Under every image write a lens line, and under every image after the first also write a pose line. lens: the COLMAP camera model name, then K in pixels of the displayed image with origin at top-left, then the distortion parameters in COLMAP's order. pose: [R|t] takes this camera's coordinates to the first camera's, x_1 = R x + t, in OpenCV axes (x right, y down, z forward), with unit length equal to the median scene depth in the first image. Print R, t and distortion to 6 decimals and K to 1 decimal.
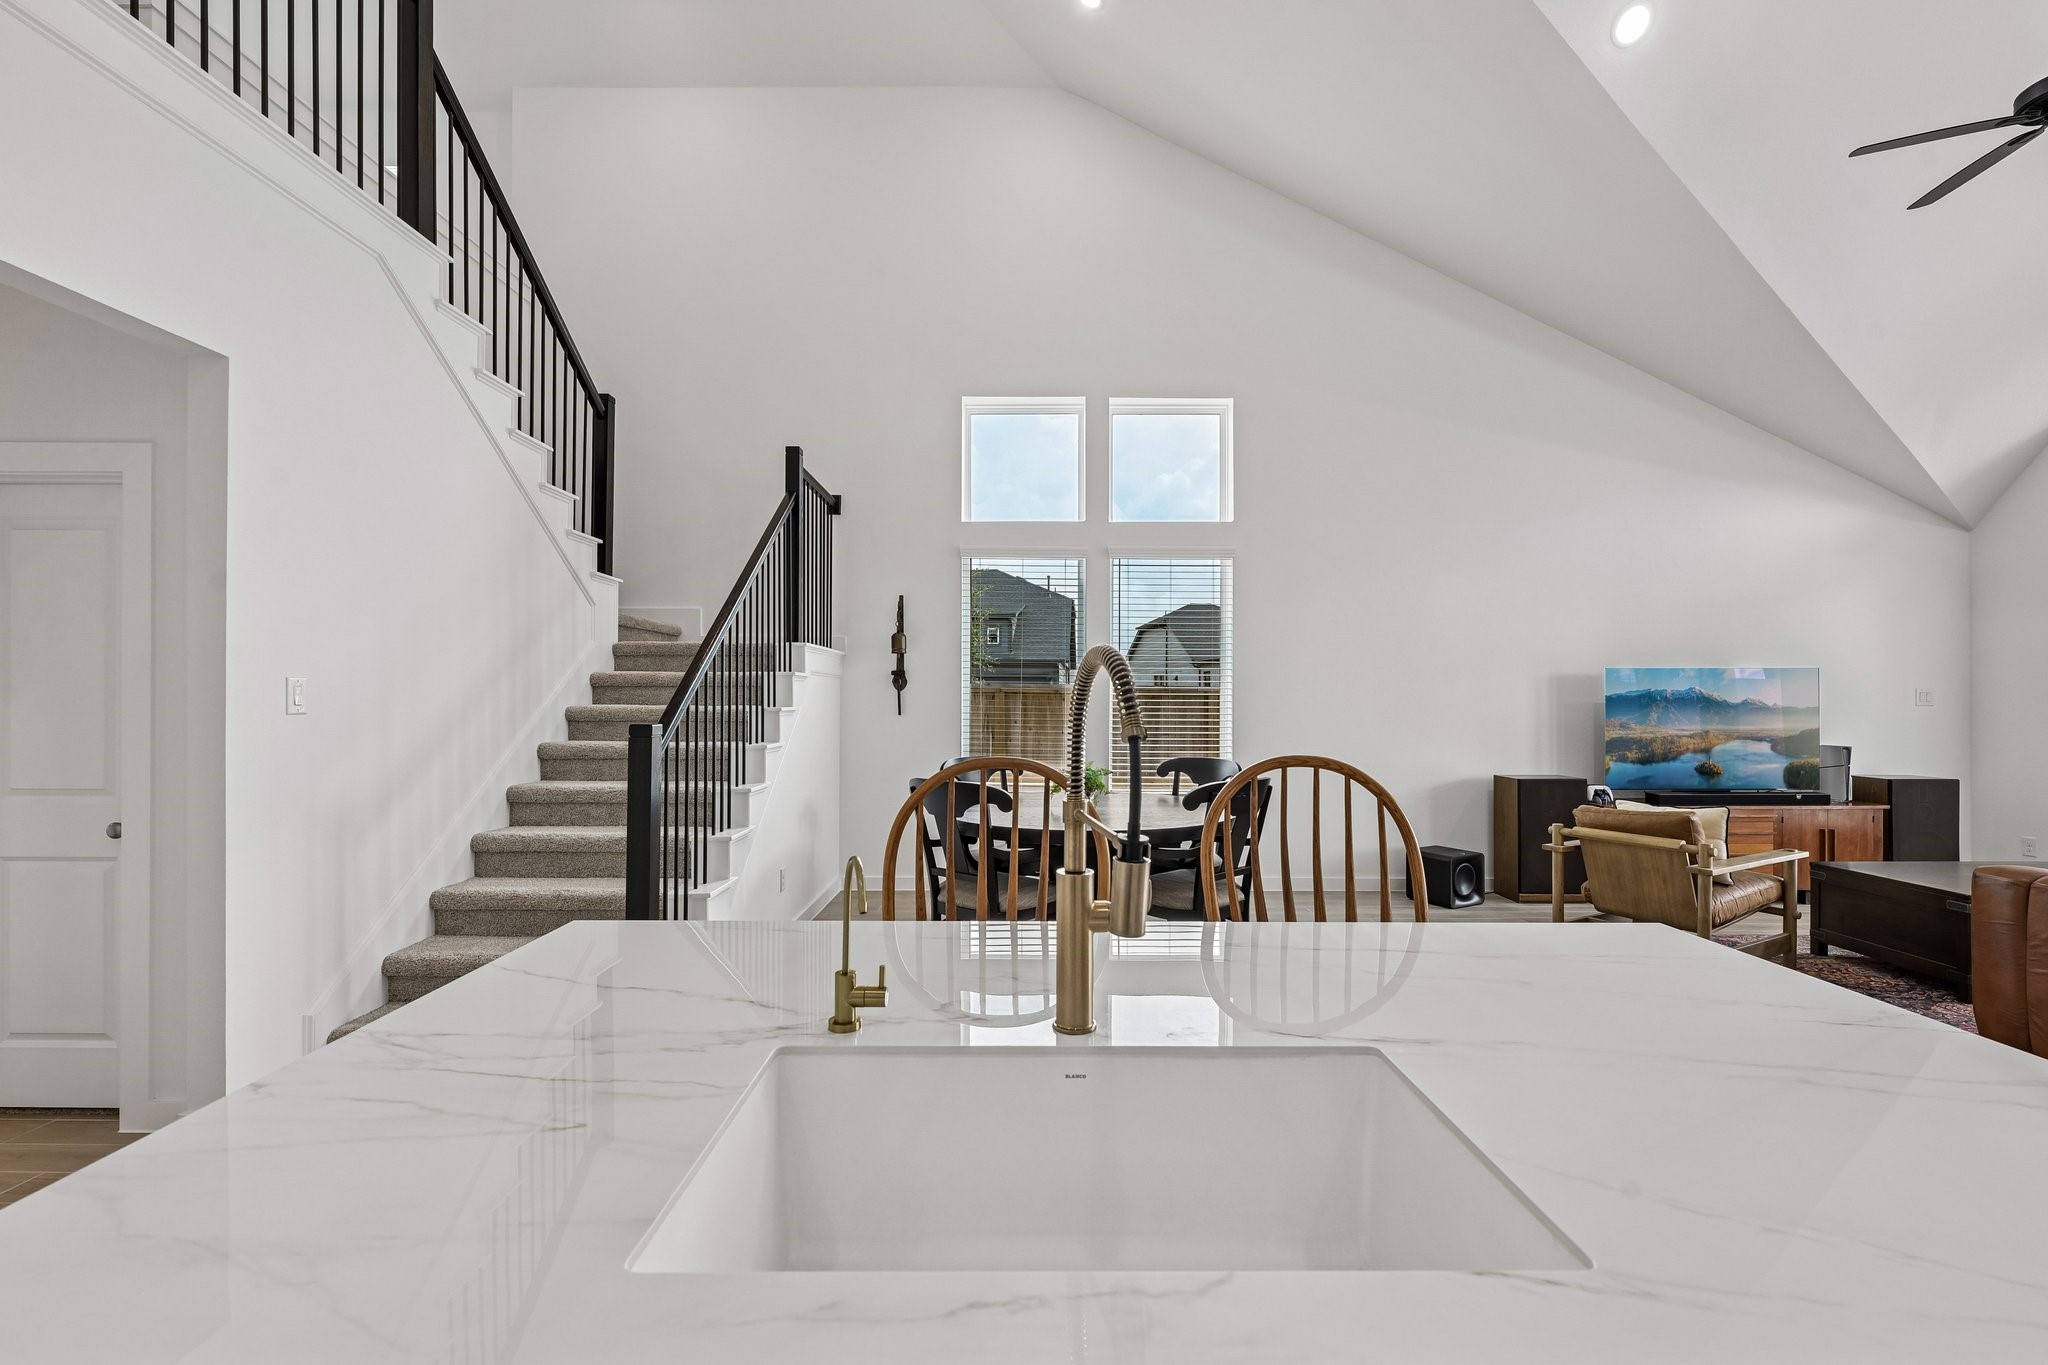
lens RADIAL K [[867.9, 0, 1025.3], [0, 867.9, 694.4], [0, 0, 1]] dist [-0.002173, -0.000079]
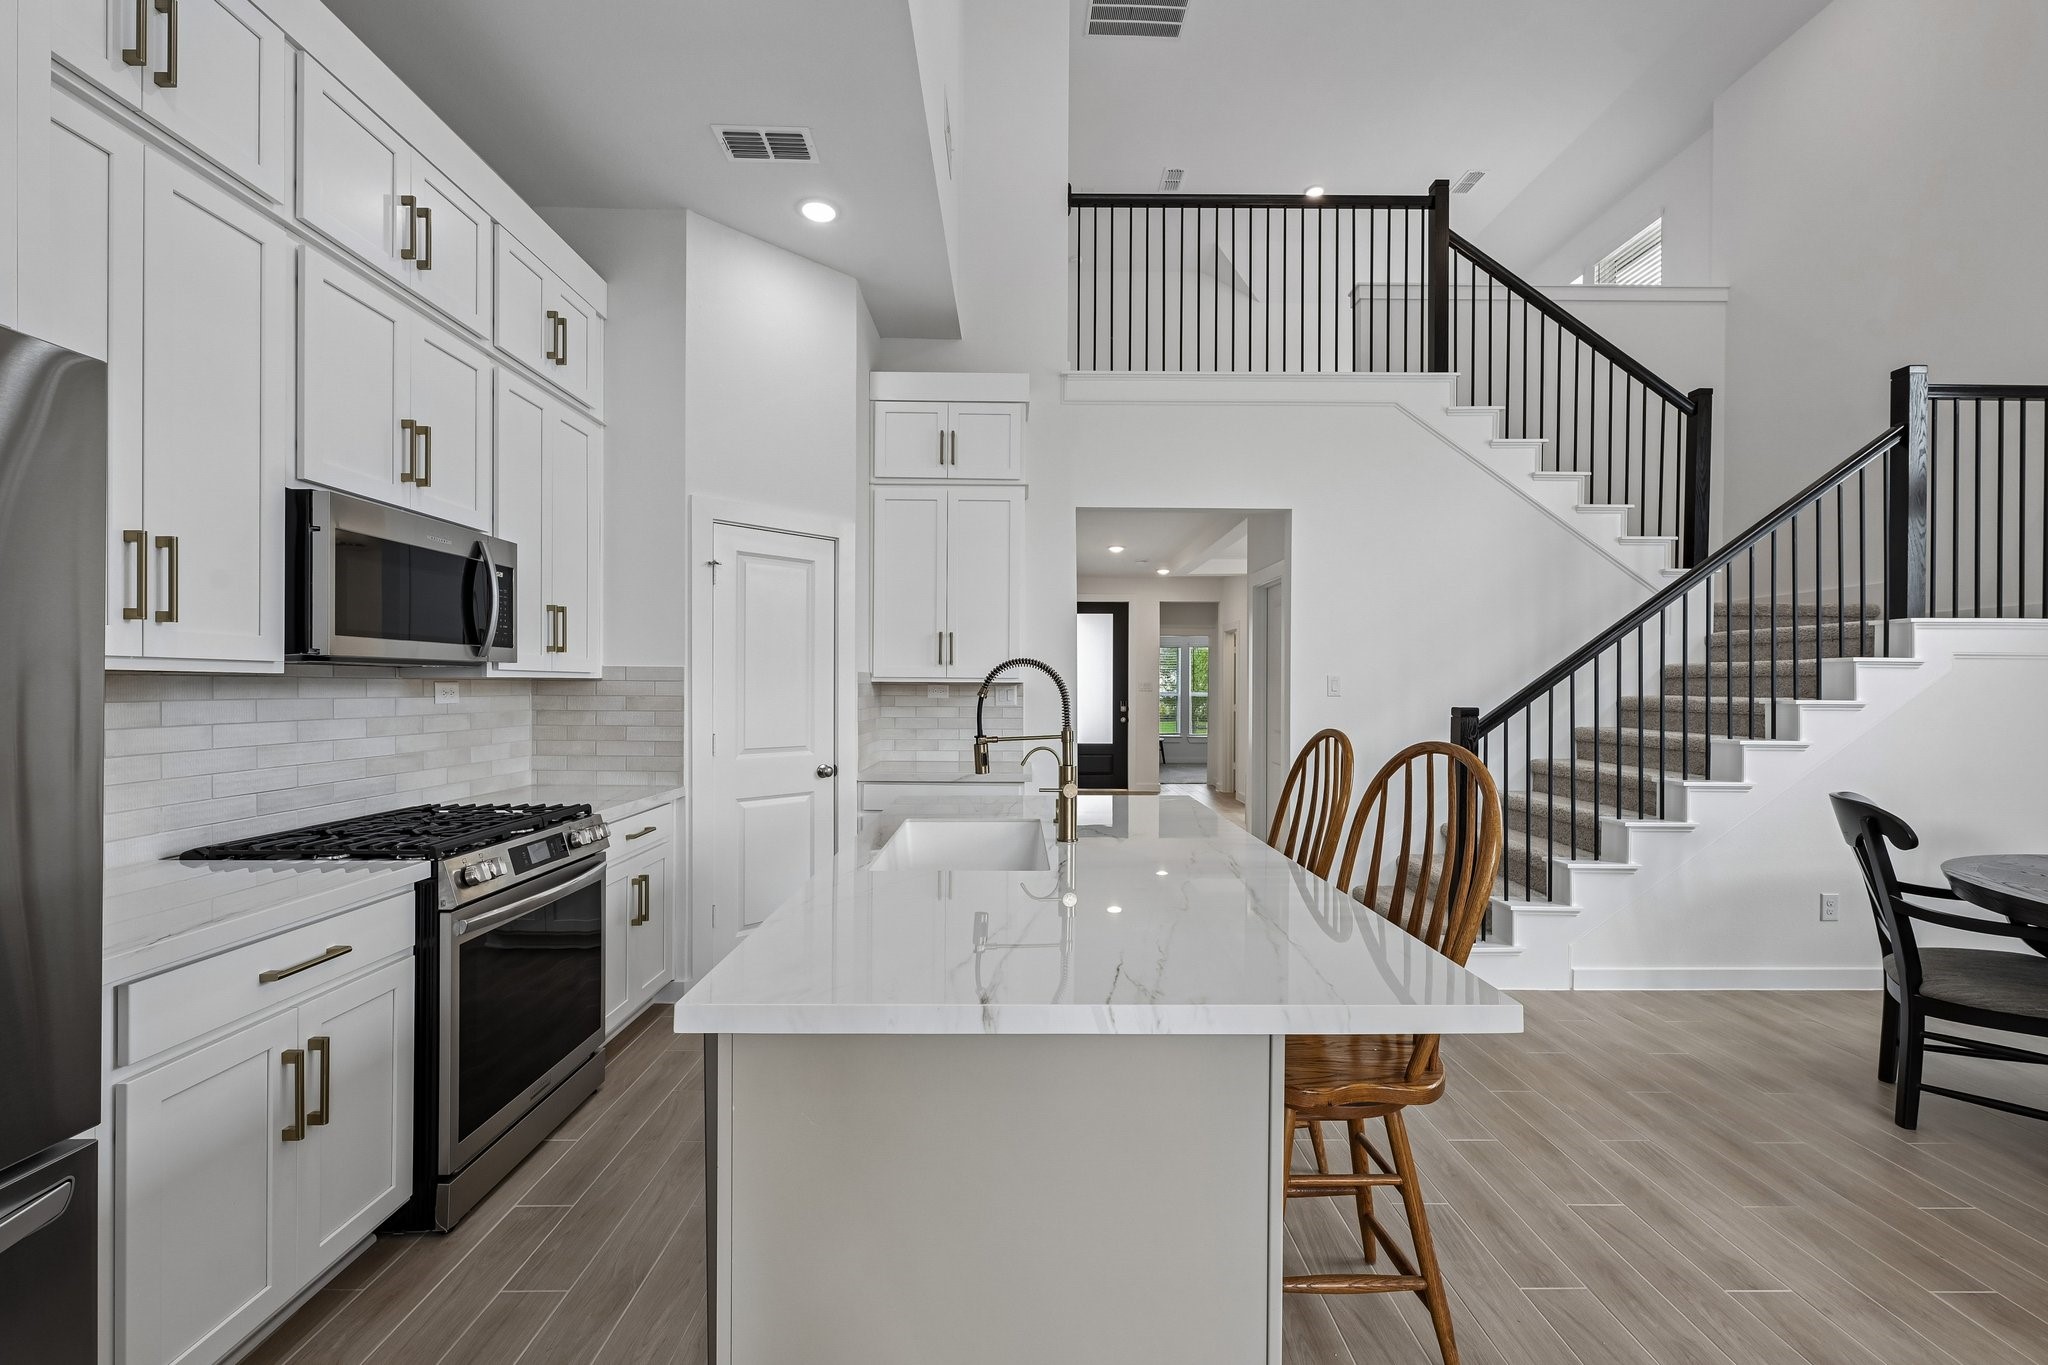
lens RADIAL K [[825.4, 0, 1024.1], [0, 825.4, 688.1], [0, 0, 1]] dist [-0.000887, 0.000244]
pose [[0.010589, 0.000365, -0.999944, 0.416729], [-0.002238, 0.999997, 0.000341, 0.003671], [0.999941, 0.002234, 0.010590, 0.179758]]
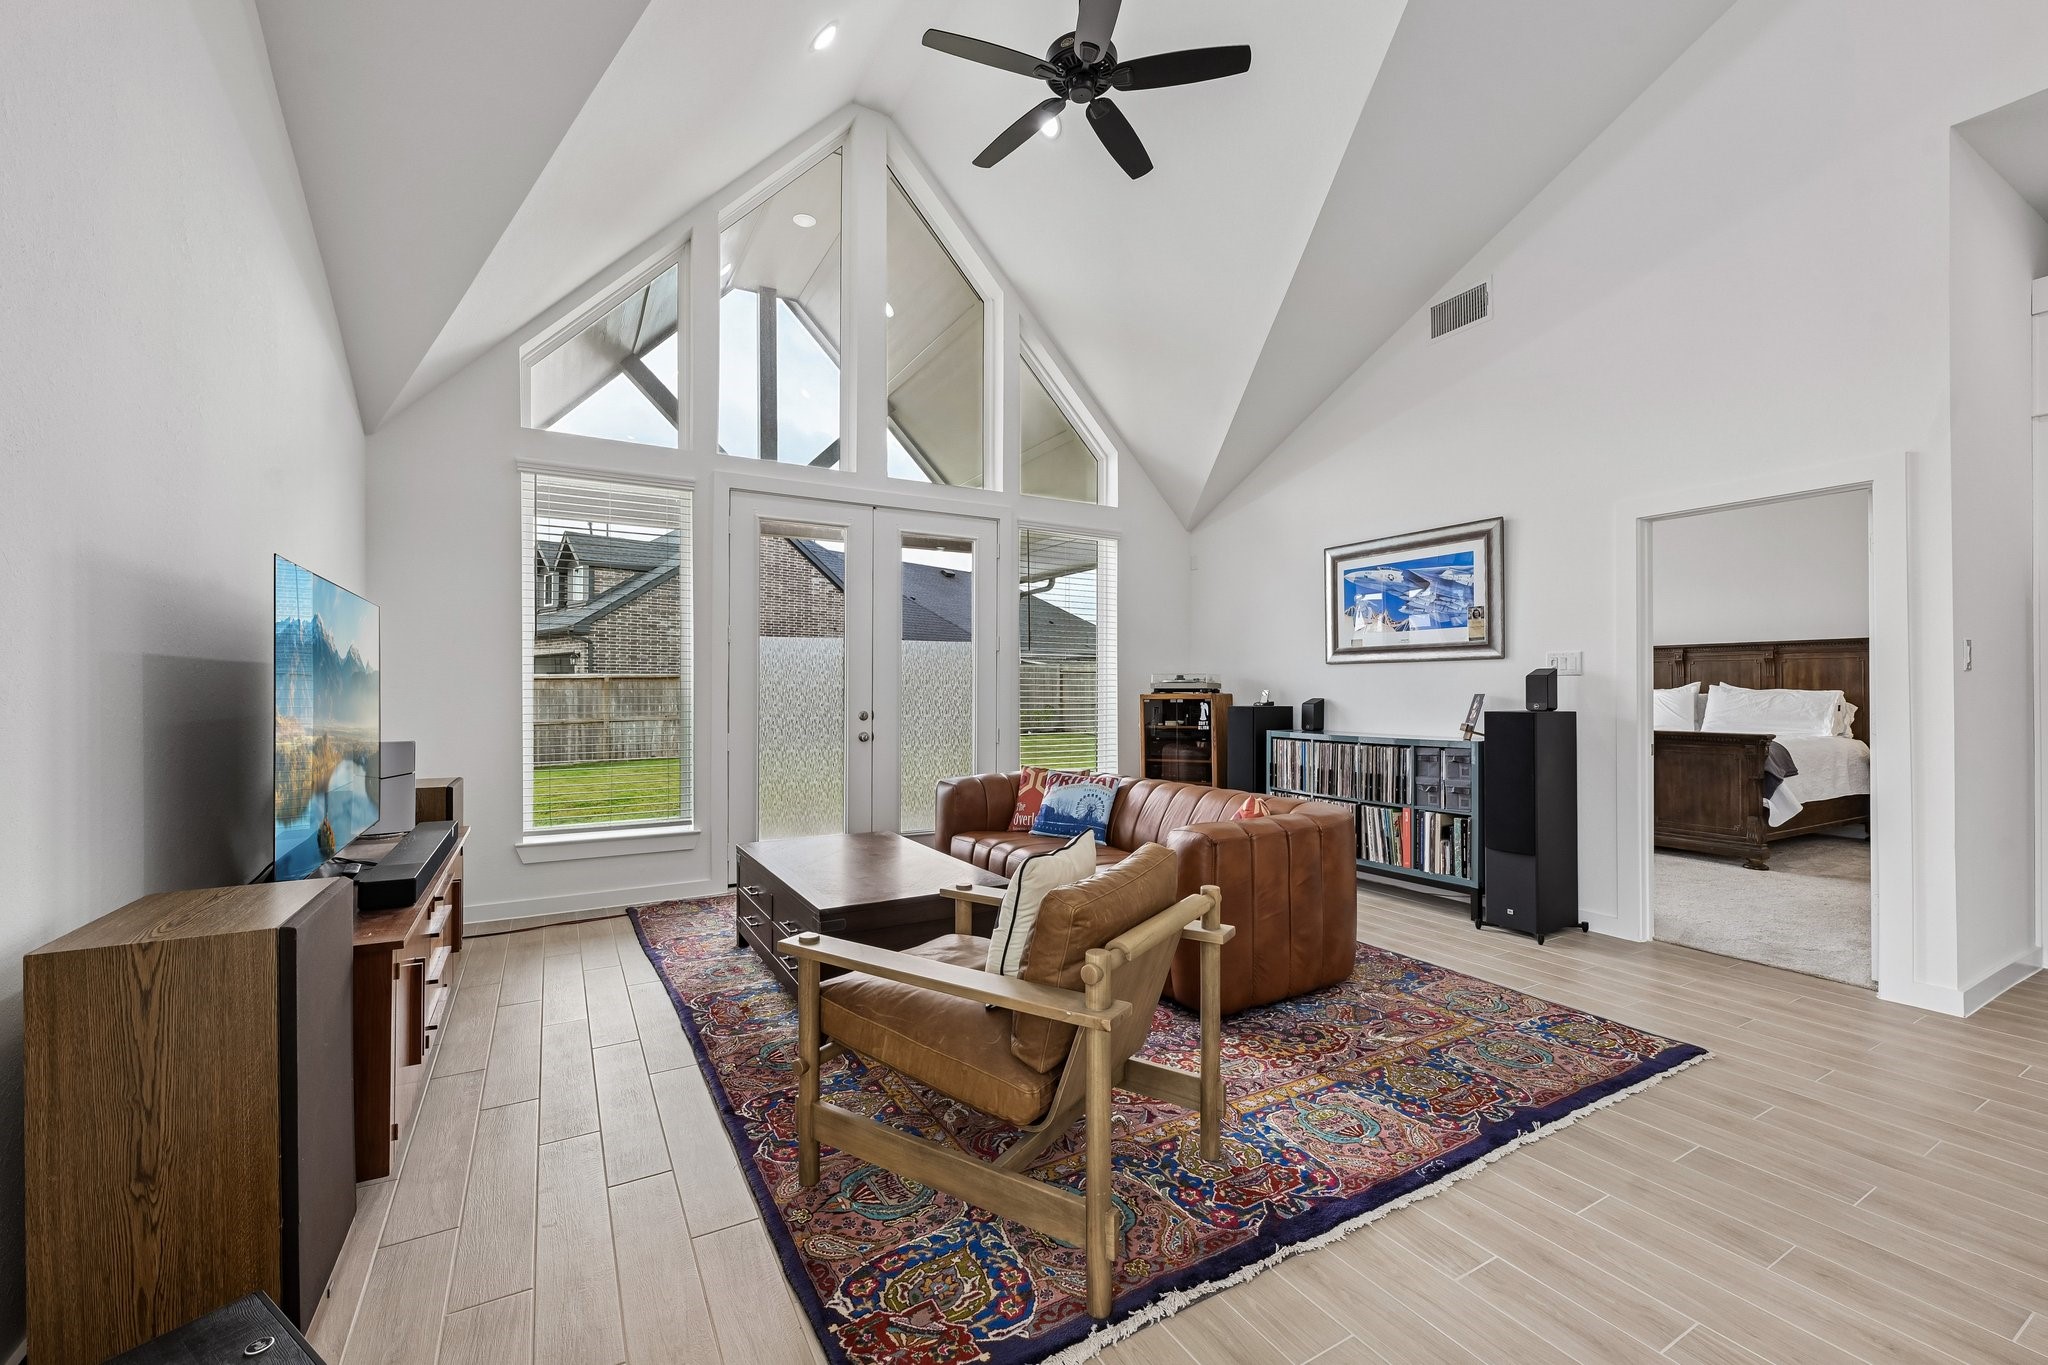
lens RADIAL K [[833.2, 0, 1025.0], [0, 833.2, 688.8], [0, 0, 1]] dist [-0.002089, -0.000081]
pose [[-0.498214, 0.001875, 0.867052, 0.235501], [-0.001909, 0.999993, -0.003260, 0.025318], [-0.867052, -0.003279, -0.498207, 0.929970]]
